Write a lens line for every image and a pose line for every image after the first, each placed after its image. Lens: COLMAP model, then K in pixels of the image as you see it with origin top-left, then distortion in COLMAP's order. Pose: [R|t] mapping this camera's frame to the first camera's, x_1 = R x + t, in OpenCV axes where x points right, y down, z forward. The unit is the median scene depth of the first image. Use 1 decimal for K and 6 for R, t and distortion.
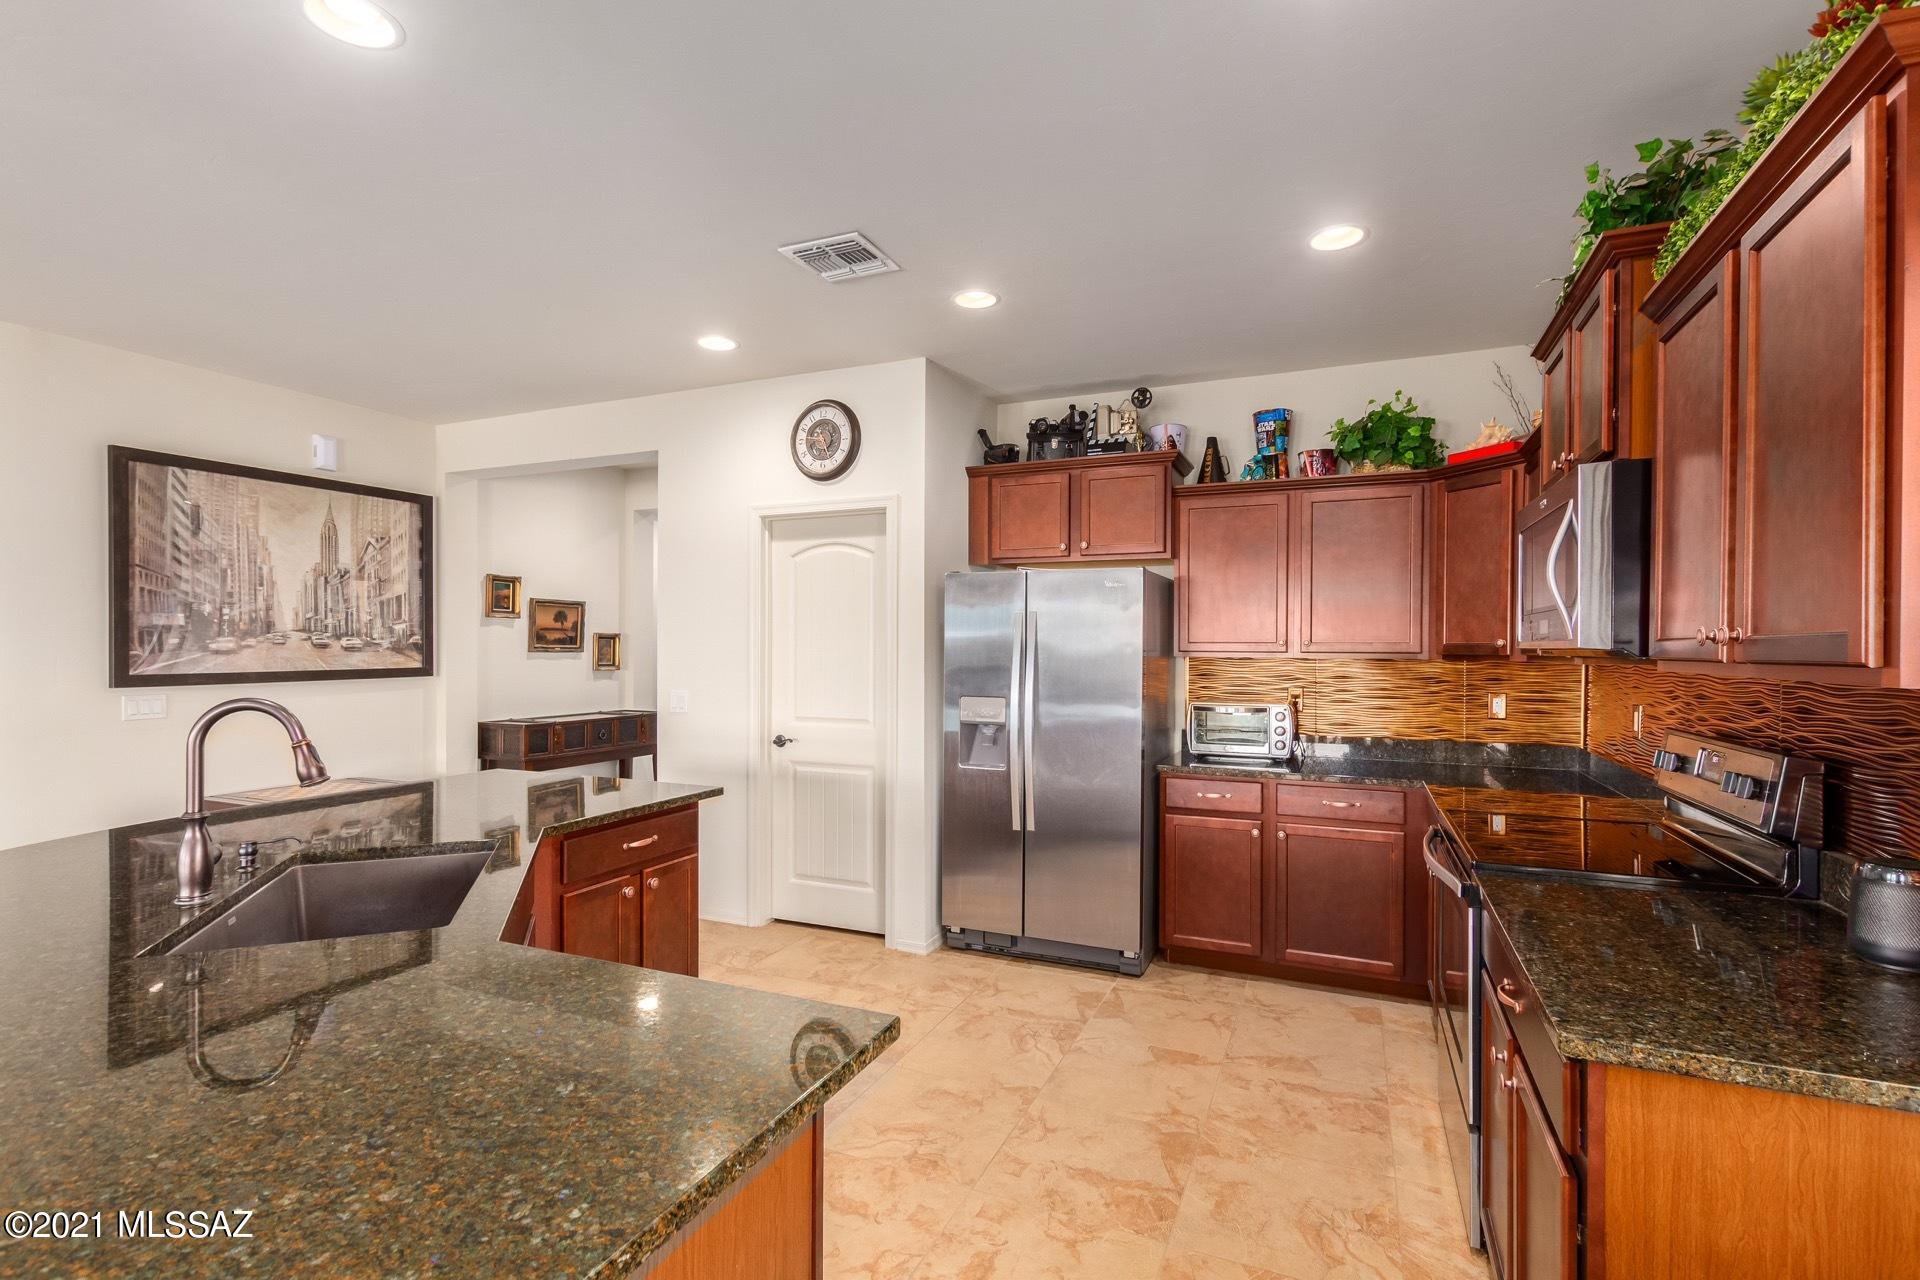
lens RADIAL K [[889.3, 0, 974.0], [0, 889.3, 646.0], [0, 0, 1]] dist [0.004263, 0.002734]
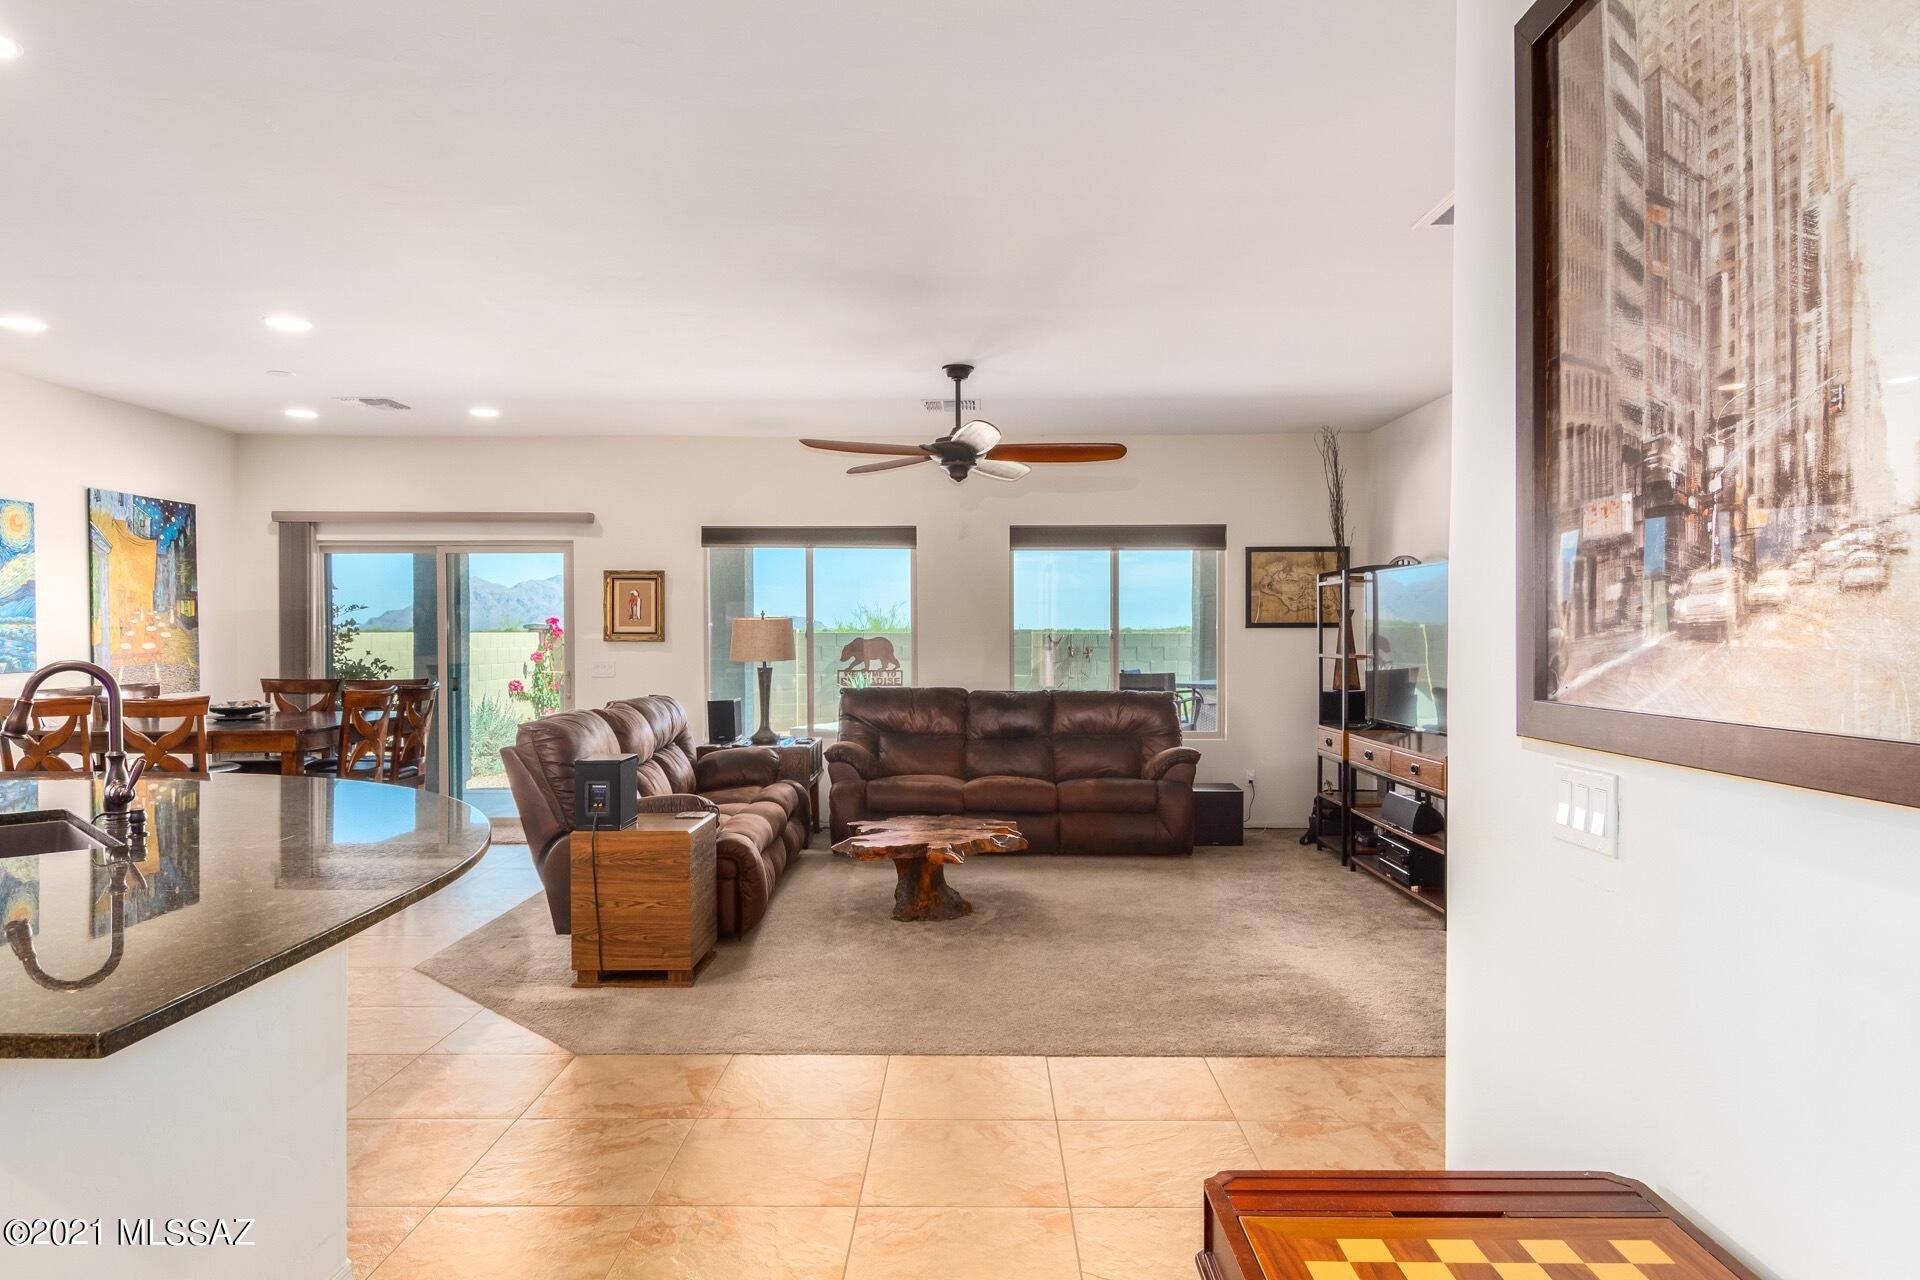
lens RADIAL K [[1208.8, 0, 957.3], [0, 1208.8, 648.9], [0, 0, 1]] dist [0.020075, 0.000192]
pose [[-0.924838, 0.002291, -0.380354, -0.541731], [-0.001290, 0.999957, 0.009161, 0.008934], [0.380359, 0.008963, -0.924795, 1.247824]]
